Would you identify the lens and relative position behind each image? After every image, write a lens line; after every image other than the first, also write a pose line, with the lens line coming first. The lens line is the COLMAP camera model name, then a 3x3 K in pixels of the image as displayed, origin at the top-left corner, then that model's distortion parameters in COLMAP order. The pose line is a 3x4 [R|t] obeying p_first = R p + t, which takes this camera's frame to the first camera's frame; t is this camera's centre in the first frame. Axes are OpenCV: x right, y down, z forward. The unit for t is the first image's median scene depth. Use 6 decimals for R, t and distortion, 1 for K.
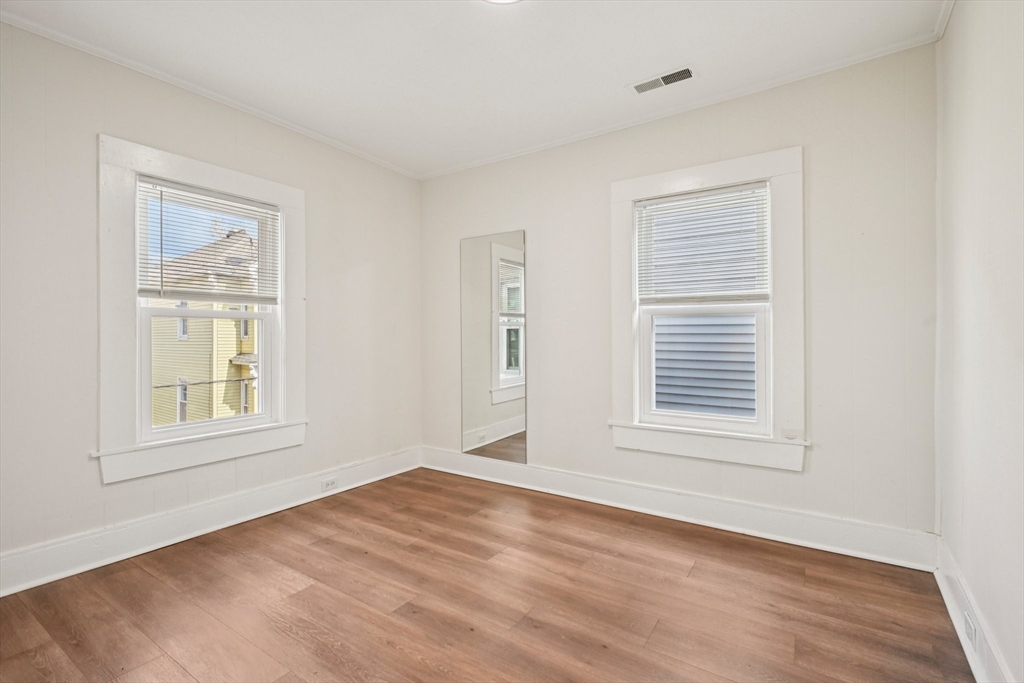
lens RADIAL K [[458.9, 0, 515.7], [0, 458.9, 342.2], [0, 0, 1]] dist [0.001476, -0.001157]
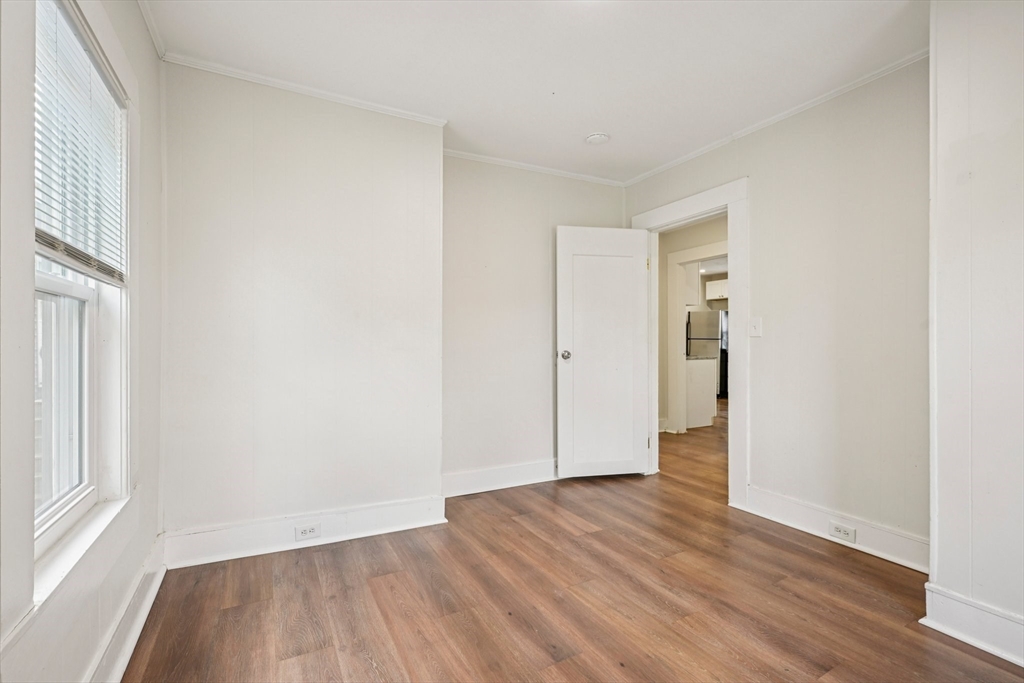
lens RADIAL K [[458.9, 0, 512.9], [0, 458.9, 341.6], [0, 0, 1]] dist [0.001476, -0.001157]
pose [[-0.879943, 0.002959, 0.475071, -0.362600], [0.007452, 0.999944, 0.007574, -0.020846], [-0.475021, 0.010205, -0.879915, 2.030141]]
